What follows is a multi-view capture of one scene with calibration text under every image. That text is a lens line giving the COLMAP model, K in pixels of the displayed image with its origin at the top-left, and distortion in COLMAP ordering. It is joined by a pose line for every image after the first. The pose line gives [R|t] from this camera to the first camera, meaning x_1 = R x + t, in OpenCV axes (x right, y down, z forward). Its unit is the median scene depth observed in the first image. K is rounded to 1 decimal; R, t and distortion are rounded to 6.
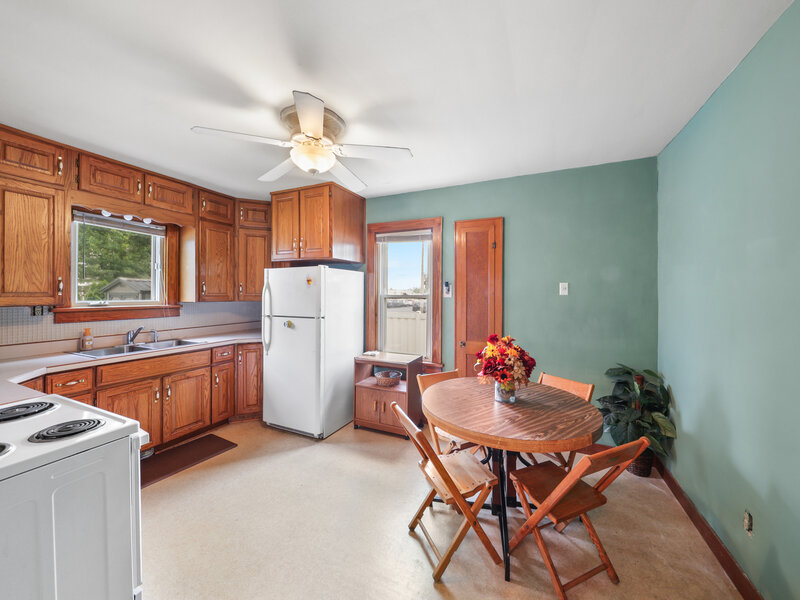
lens RADIAL K [[294.0, 0, 413.4], [0, 294.0, 291.3], [0, 0, 1]] dist [0.004722, -0.001815]
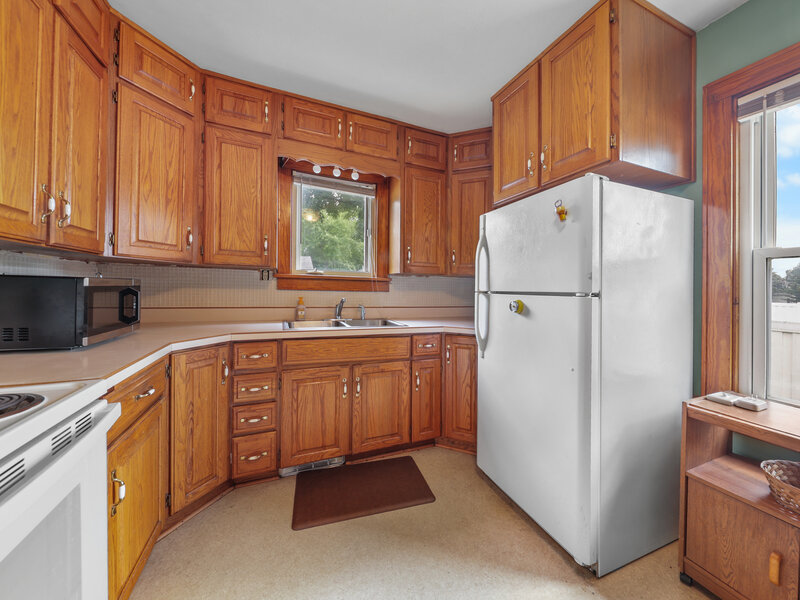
lens RADIAL K [[294.0, 0, 400.7], [0, 294.0, 284.6], [0, 0, 1]] dist [0.004722, -0.001815]
pose [[0.702163, -0.001565, -0.712015, -0.191120], [-0.006813, 0.999937, -0.008916, 0.075753], [0.711984, 0.011111, 0.702108, 0.466201]]
